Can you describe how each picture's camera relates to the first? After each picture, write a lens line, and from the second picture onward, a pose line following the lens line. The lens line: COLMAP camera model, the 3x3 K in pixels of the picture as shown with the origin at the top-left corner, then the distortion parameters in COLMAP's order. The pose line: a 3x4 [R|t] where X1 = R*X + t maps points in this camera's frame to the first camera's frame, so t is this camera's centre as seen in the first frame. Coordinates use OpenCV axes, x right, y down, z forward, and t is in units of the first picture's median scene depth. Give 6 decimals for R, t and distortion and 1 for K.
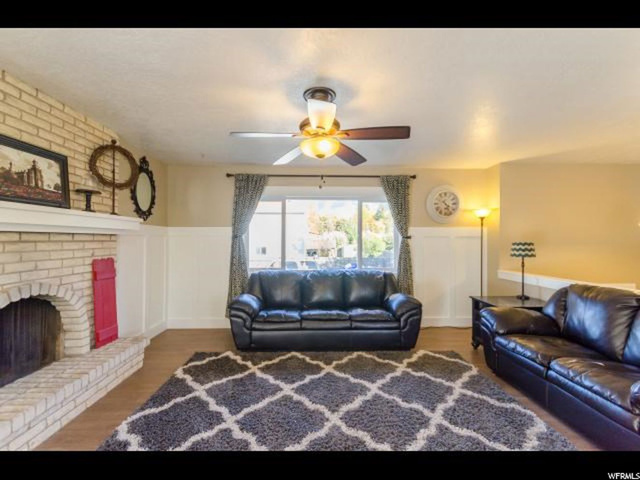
lens RADIAL K [[279.5, 0, 318.5], [0, 279.5, 239.5], [0, 0, 1]] dist [0.011811, -0.000832]
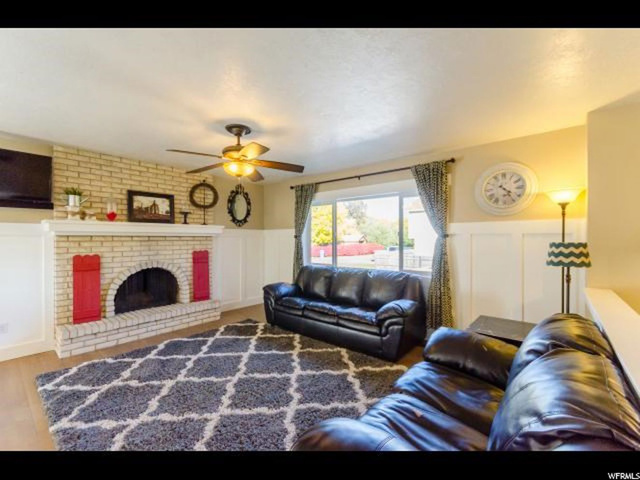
lens RADIAL K [[279.5, 0, 318.2], [0, 279.5, 240.1], [0, 0, 1]] dist [0.011811, -0.000832]
pose [[0.745407, 0.000429, -0.666609, 0.753779], [0.004696, 0.999972, 0.005894, -0.001679], [0.666593, -0.007524, 0.745384, 0.178464]]
